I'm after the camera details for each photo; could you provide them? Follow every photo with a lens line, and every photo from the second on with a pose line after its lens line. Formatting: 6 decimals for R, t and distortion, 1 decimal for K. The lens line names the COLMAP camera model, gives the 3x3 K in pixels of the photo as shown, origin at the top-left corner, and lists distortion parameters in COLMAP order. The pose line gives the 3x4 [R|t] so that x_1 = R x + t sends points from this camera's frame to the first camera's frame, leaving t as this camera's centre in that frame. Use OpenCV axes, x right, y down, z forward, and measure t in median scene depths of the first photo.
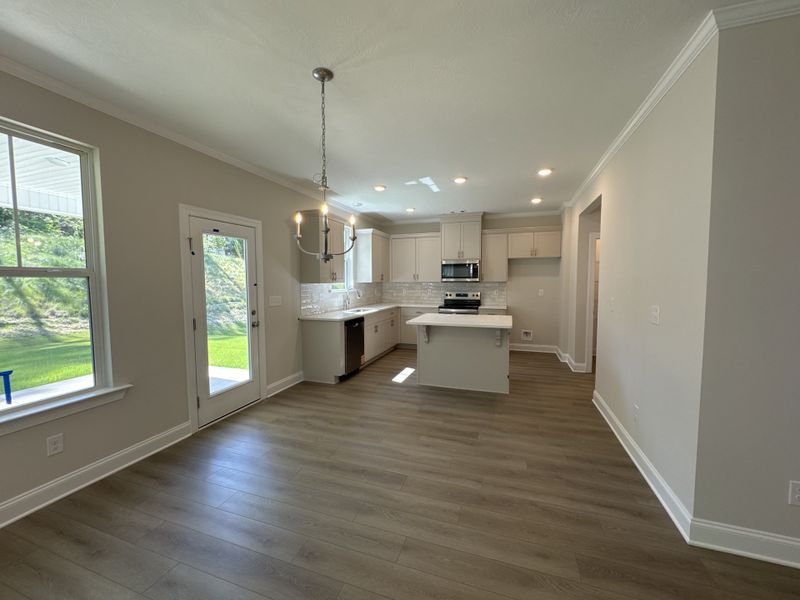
lens RADIAL K [[321.4, 0, 399.8], [0, 321.4, 298.2], [0, 0, 1]] dist [-0.000395, 0.000481]
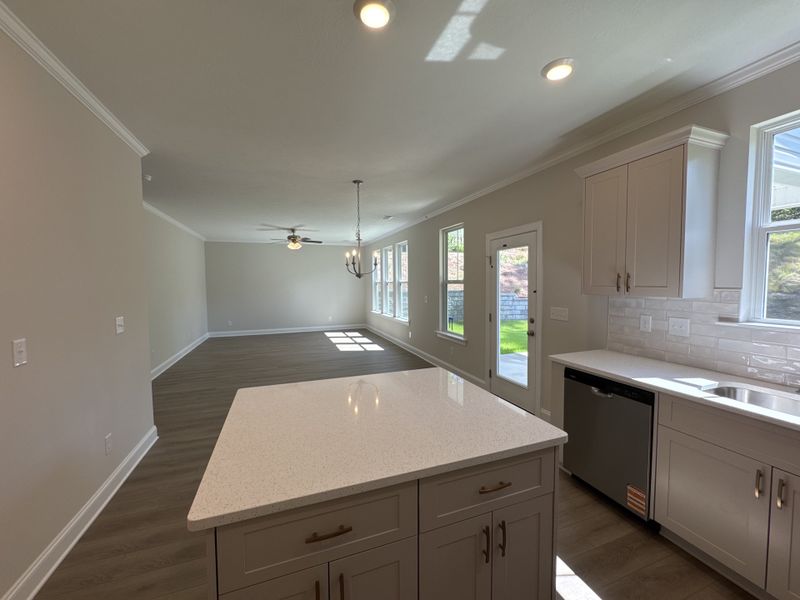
lens RADIAL K [[321.4, 0, 403.0], [0, 321.4, 301.1], [0, 0, 1]] dist [-0.000395, 0.000481]
pose [[-0.763658, 0.051310, -0.643579, 0.531752], [-0.027262, 0.993385, 0.111547, -0.129428], [0.645045, 0.102729, -0.757208, 1.737229]]
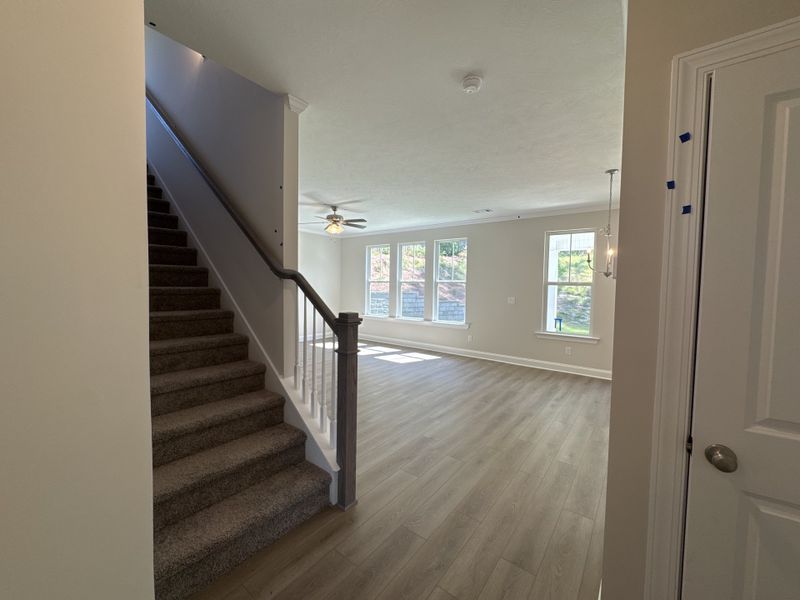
lens RADIAL K [[321.4, 0, 402.0], [0, 321.4, 297.9], [0, 0, 1]] dist [-0.000395, 0.000481]
pose [[-0.306033, 0.036610, -0.951317, 1.172867], [-0.079967, 0.994740, 0.064006, -0.013671], [0.948656, 0.095662, -0.301496, 0.319276]]
